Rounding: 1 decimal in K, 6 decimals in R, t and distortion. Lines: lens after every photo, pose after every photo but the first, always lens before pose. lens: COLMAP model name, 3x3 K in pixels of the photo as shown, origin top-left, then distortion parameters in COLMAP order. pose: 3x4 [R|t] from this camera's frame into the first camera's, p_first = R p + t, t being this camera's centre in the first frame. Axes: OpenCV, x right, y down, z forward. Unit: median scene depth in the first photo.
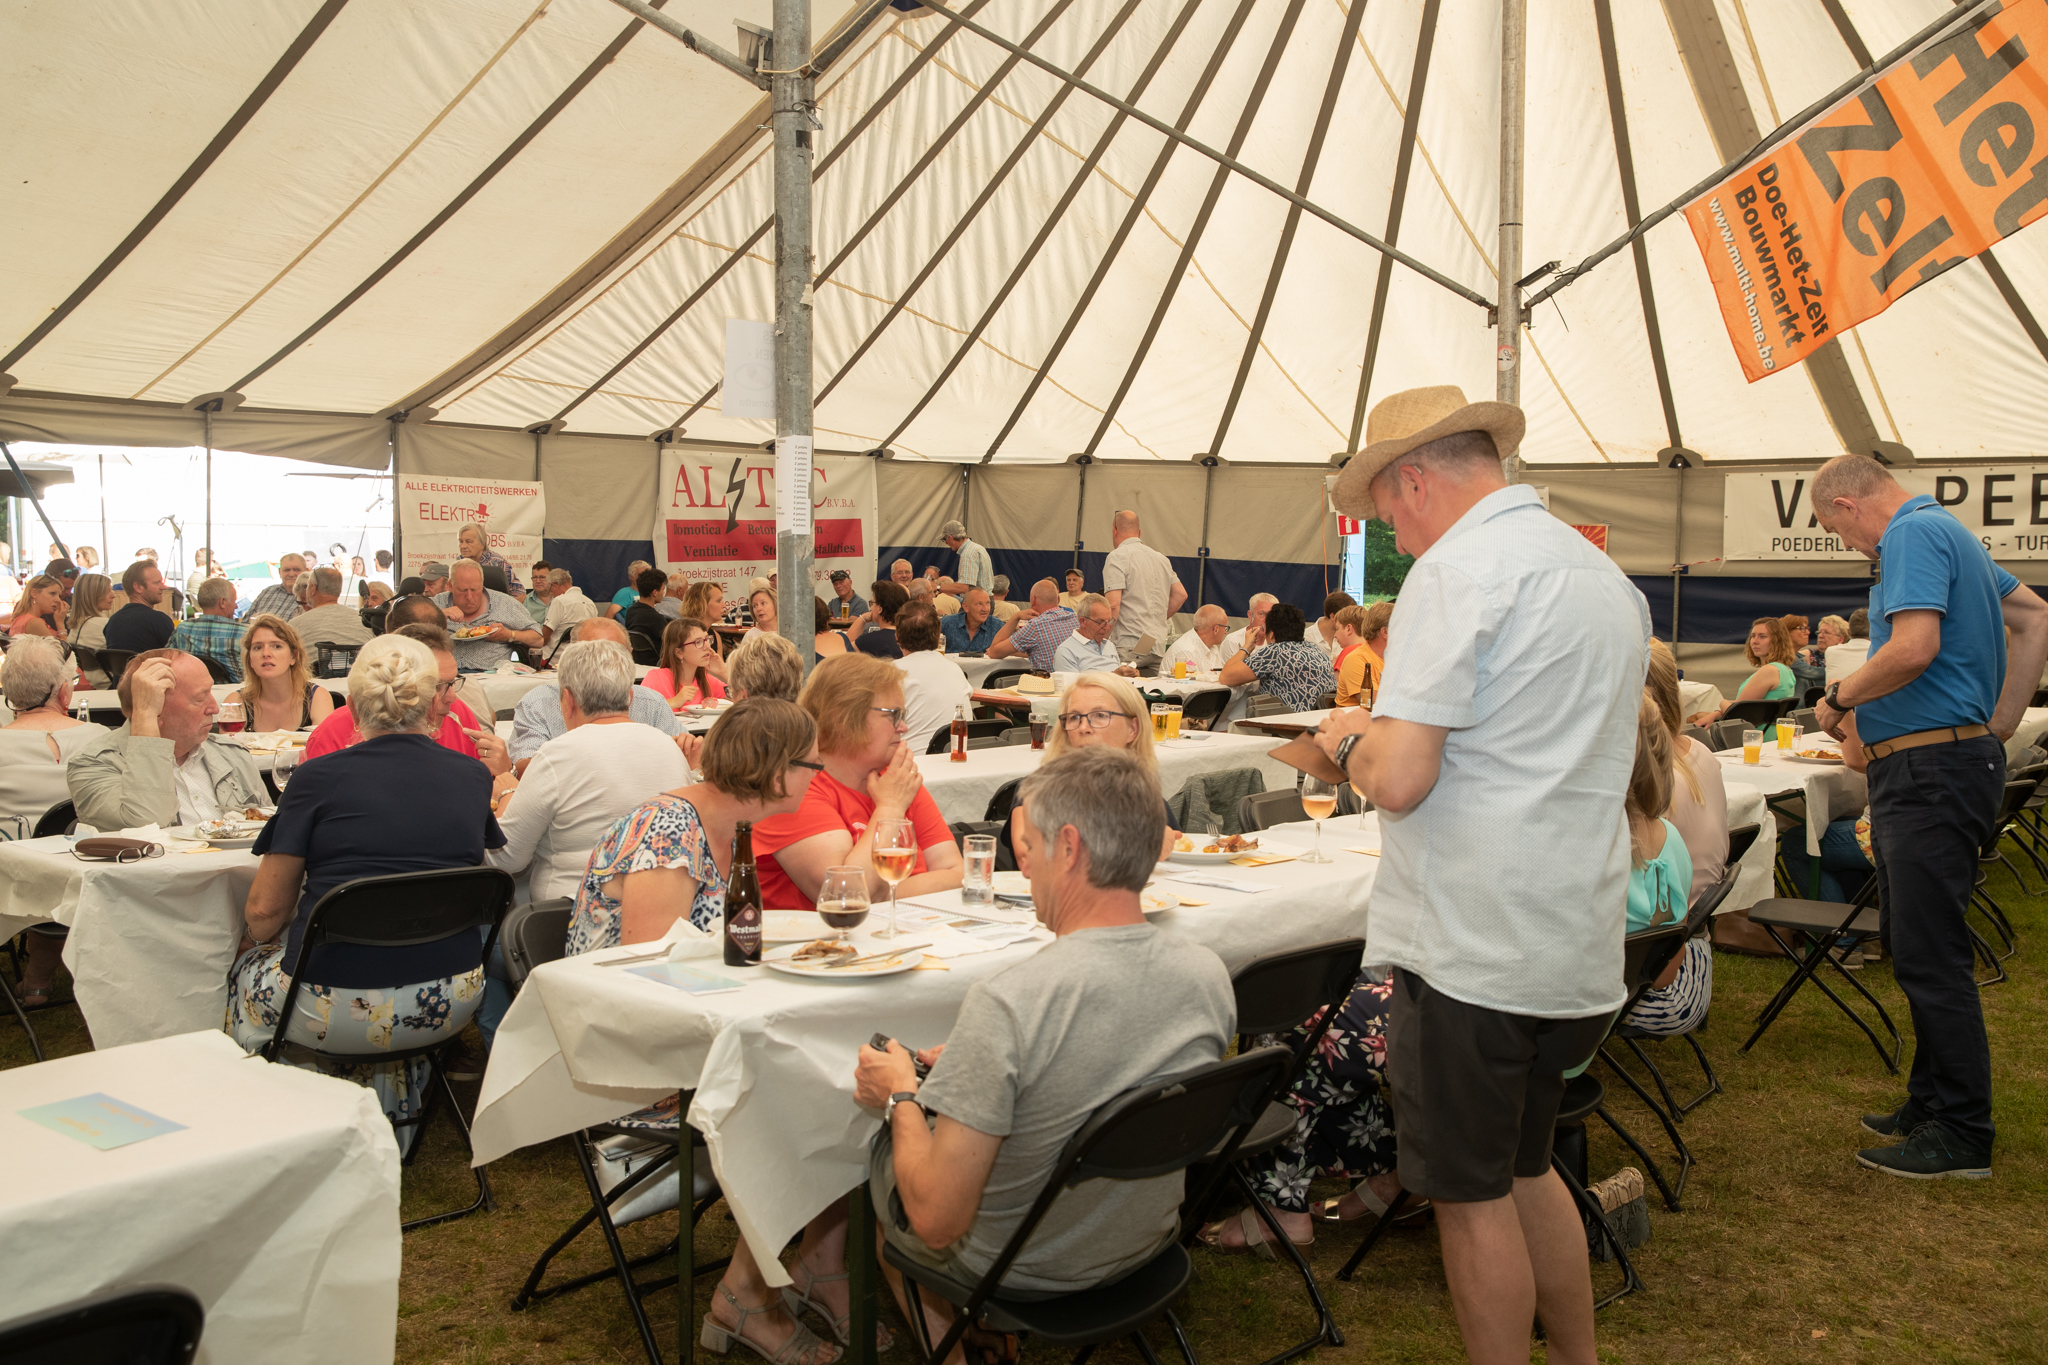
lens RADIAL K [[1820.3, 0, 1014.2], [0, 1820.3, 680.5], [0, 0, 1]] dist [-0.009914, 0.009274]
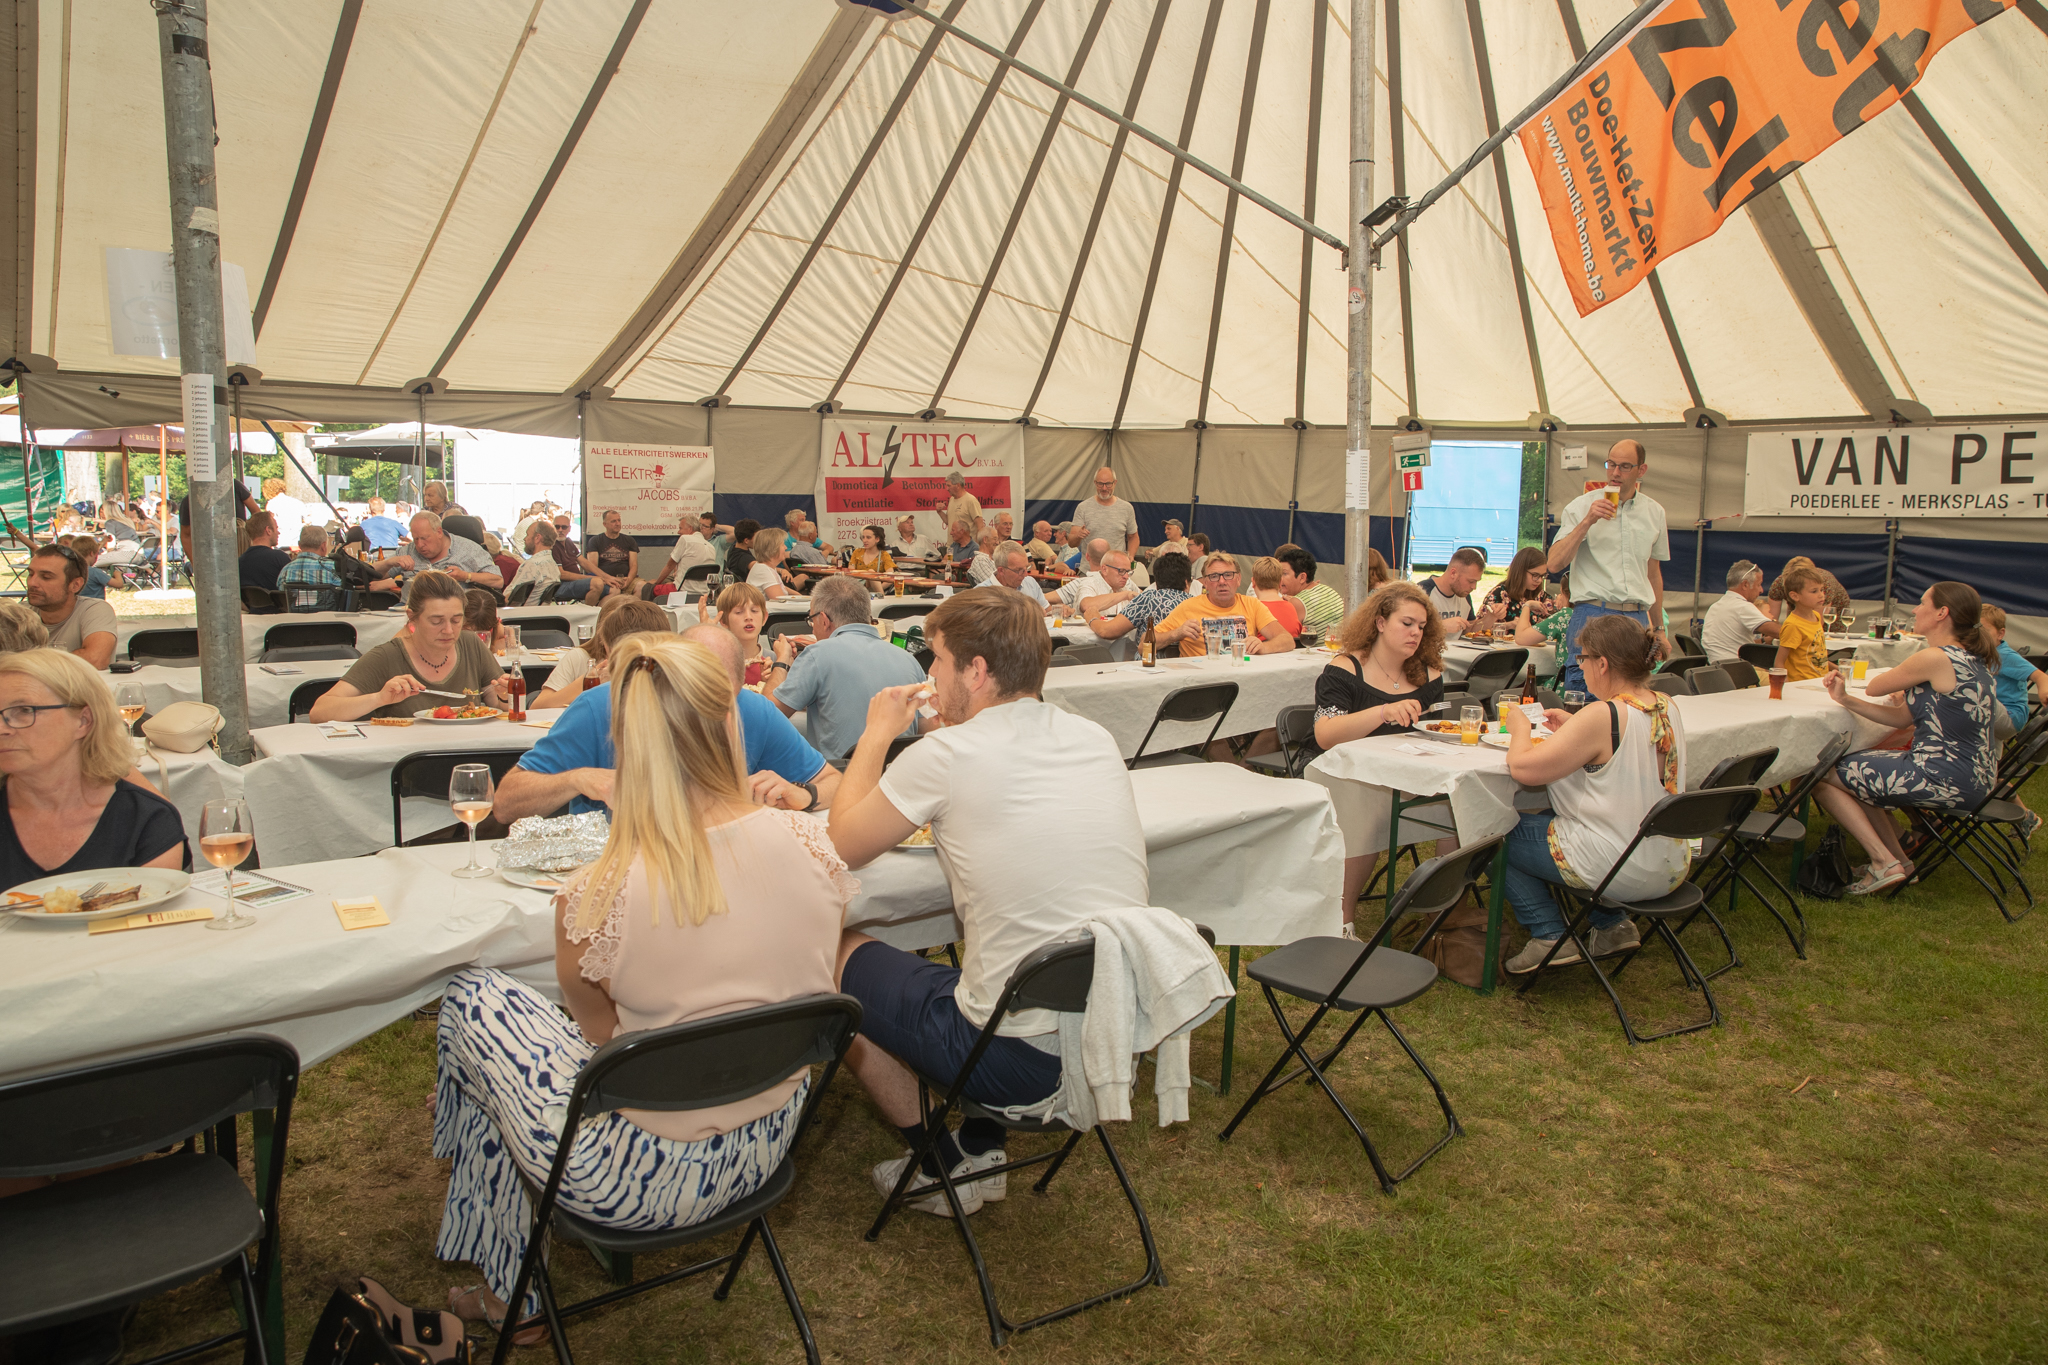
lens RADIAL K [[1397.7, 0, 1024.0], [0, 1397.7, 682.5], [0, 0, 1]] dist [-0.097900, 0.068742]
pose [[0.977919, 0.027513, -0.207166, 0.154267], [-0.016188, 0.998290, 0.056165, -0.007986], [0.208357, -0.051571, 0.976692, 0.143096]]
